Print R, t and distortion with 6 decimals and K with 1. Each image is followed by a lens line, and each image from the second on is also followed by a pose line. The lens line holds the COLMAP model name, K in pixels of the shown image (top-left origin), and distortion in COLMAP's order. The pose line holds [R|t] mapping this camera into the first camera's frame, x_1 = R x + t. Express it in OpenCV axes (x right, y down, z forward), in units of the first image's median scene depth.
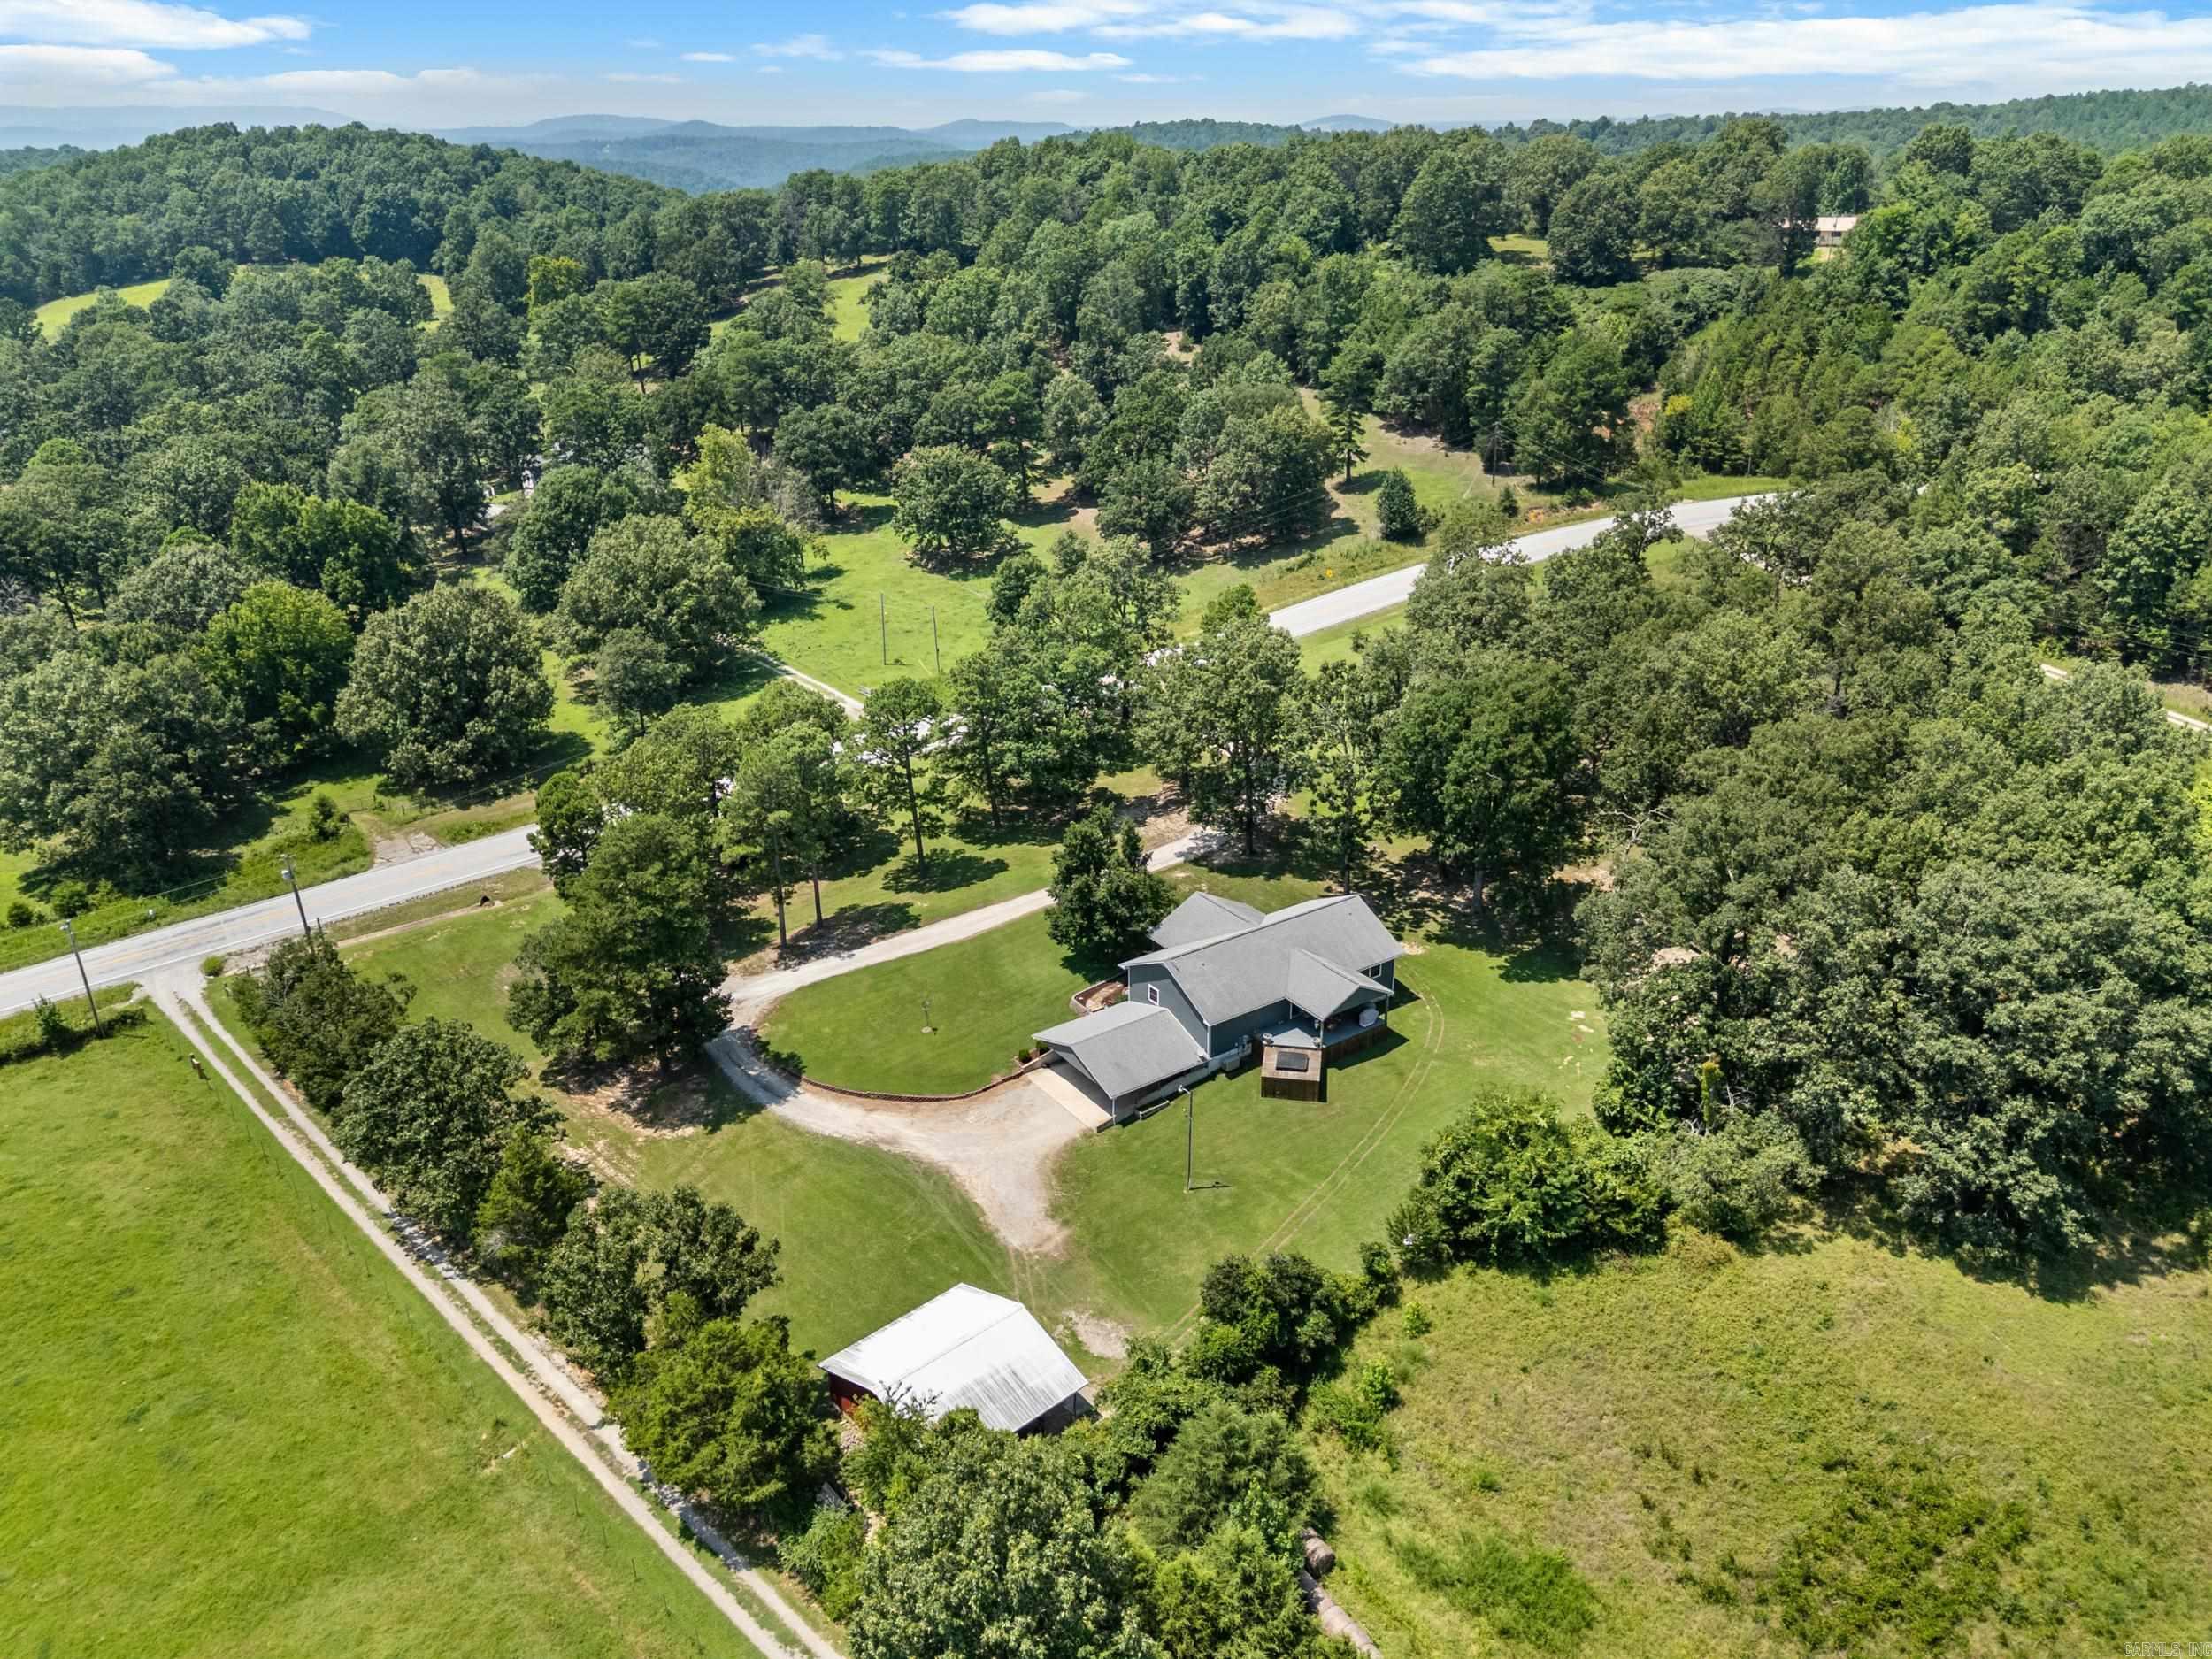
lens RADIAL K [[1612.3, 0, 1106.0], [0, 1612.3, 829.5], [0, 0, 1]] dist [0.062512, -0.045033]
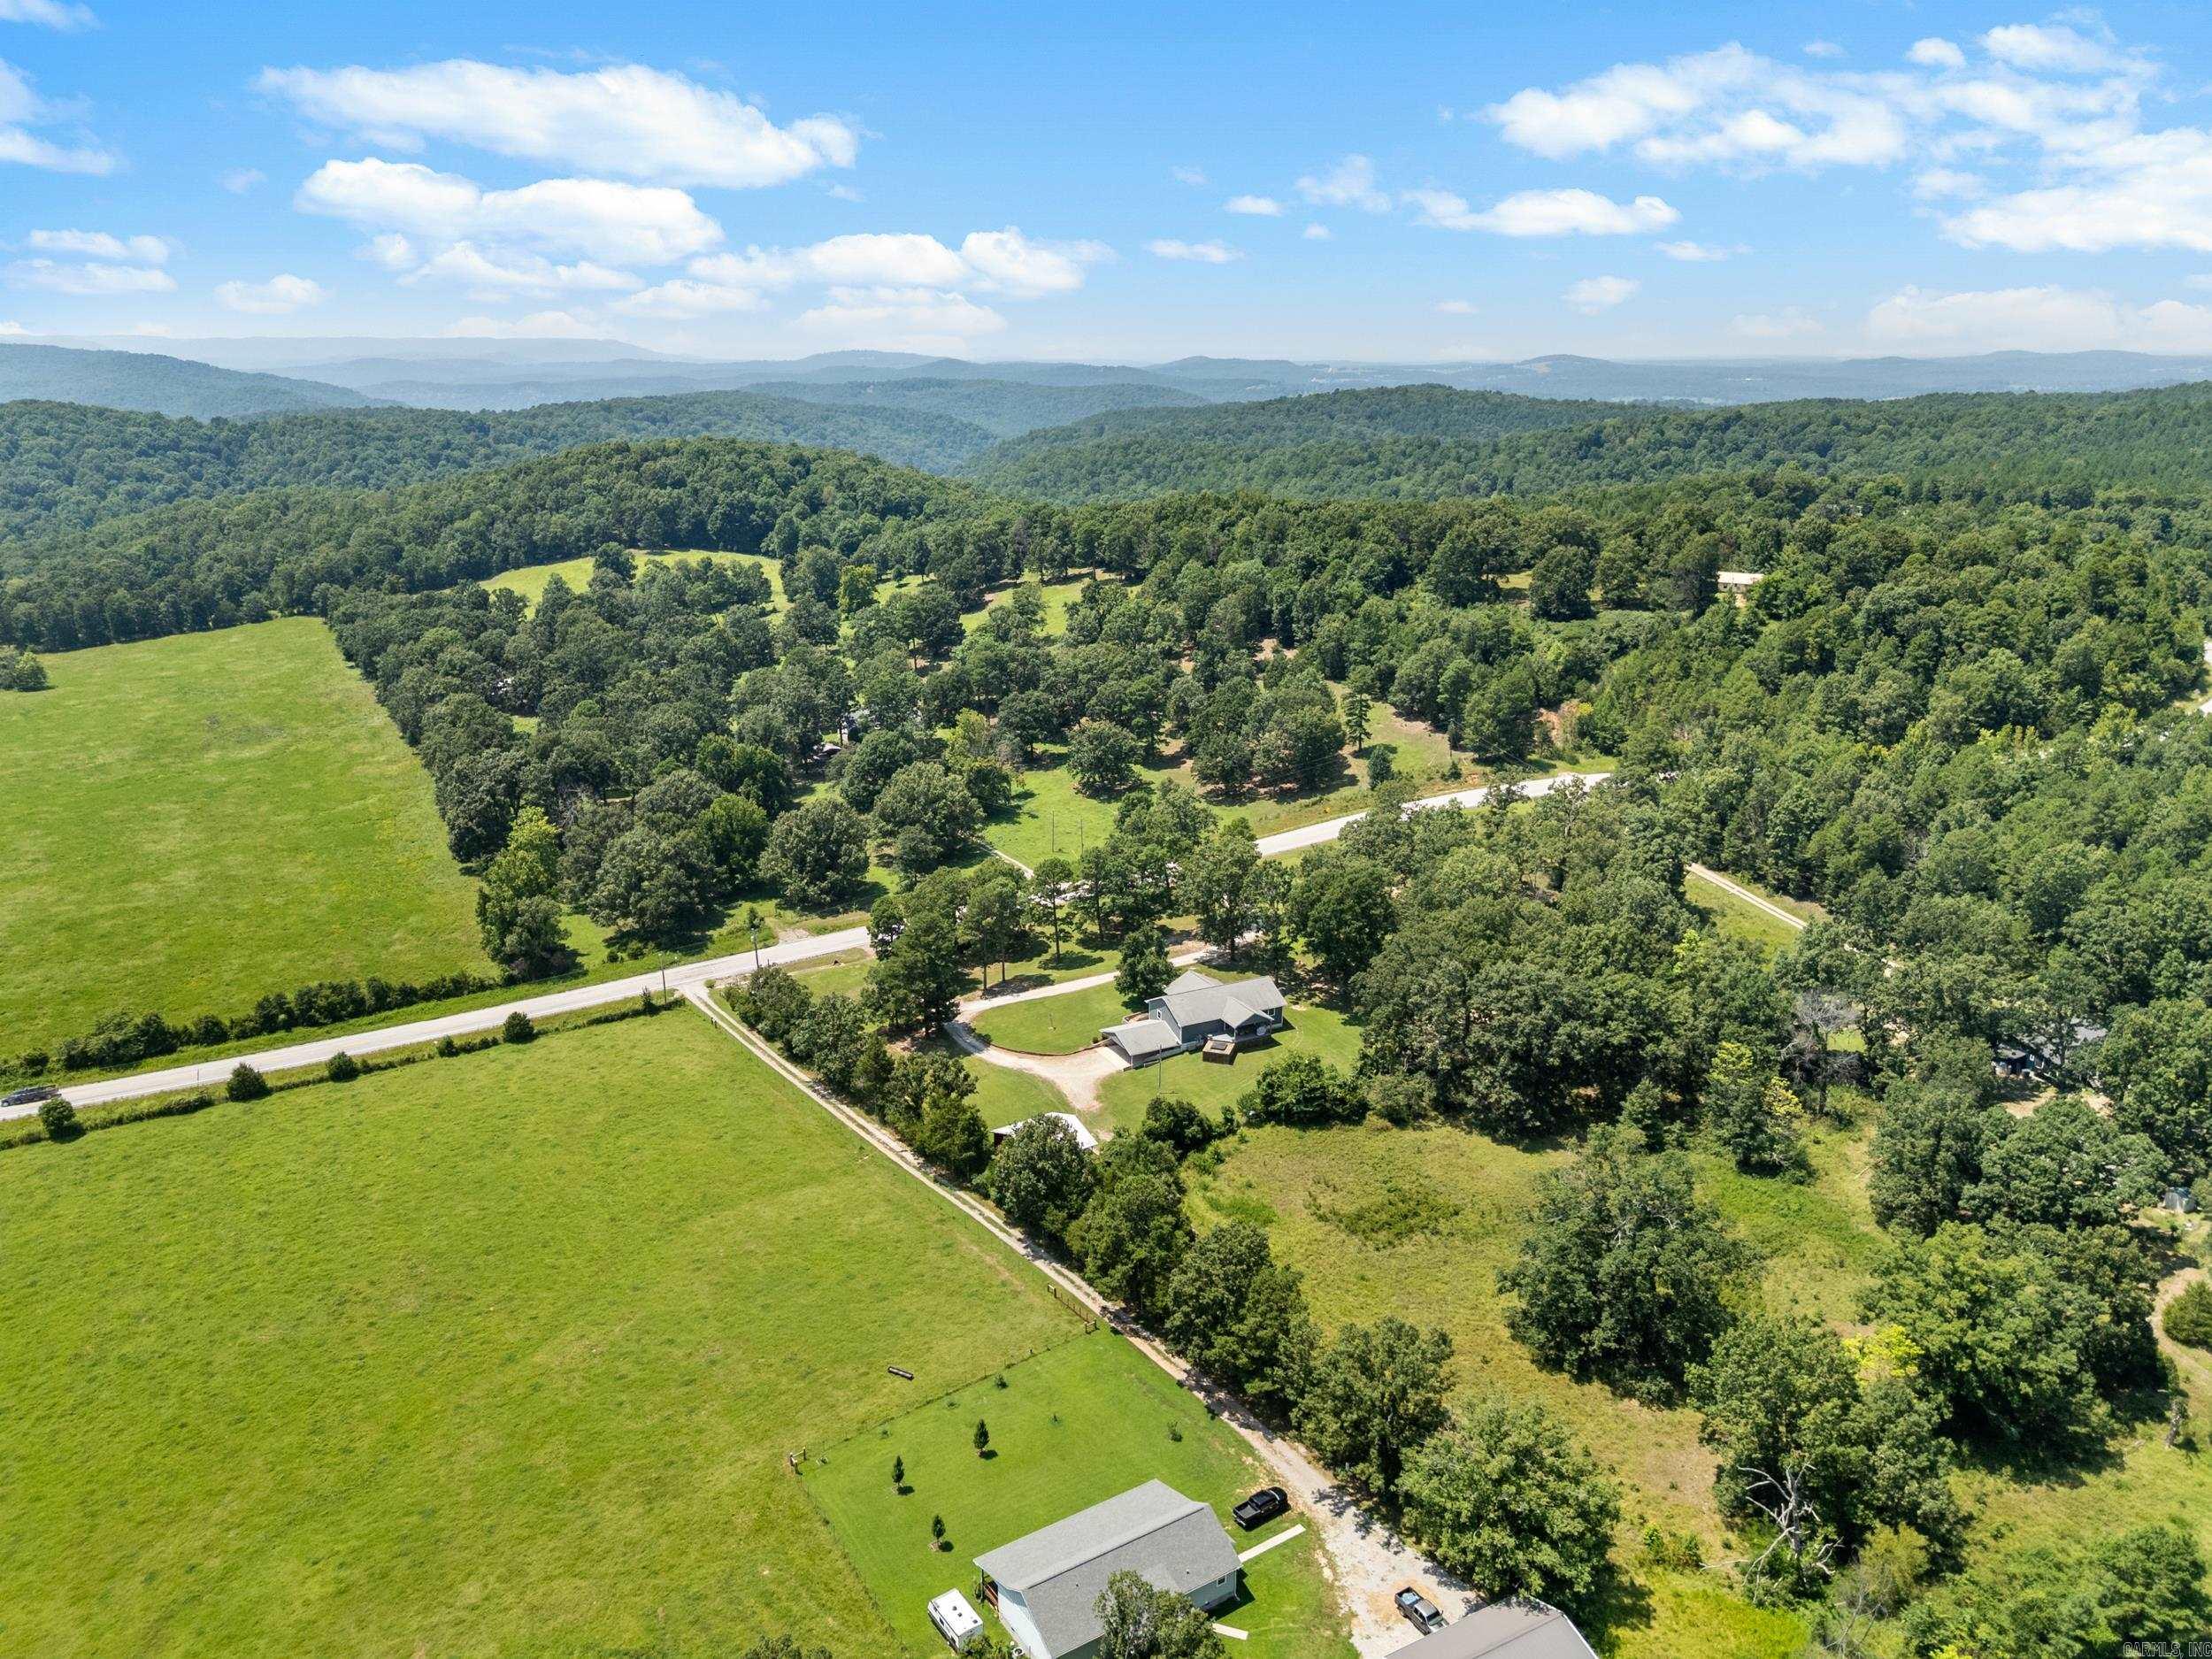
lens RADIAL K [[1605.7, 0, 1106.0], [0, 1605.7, 829.5], [0, 0, 1]] dist [0.148253, -0.192285]
pose [[0.991012, 0.045679, -0.125733, 0.154360], [-0.060839, 0.990968, -0.119504, 0.086561], [0.119138, 0.126079, 0.984840, -0.787157]]
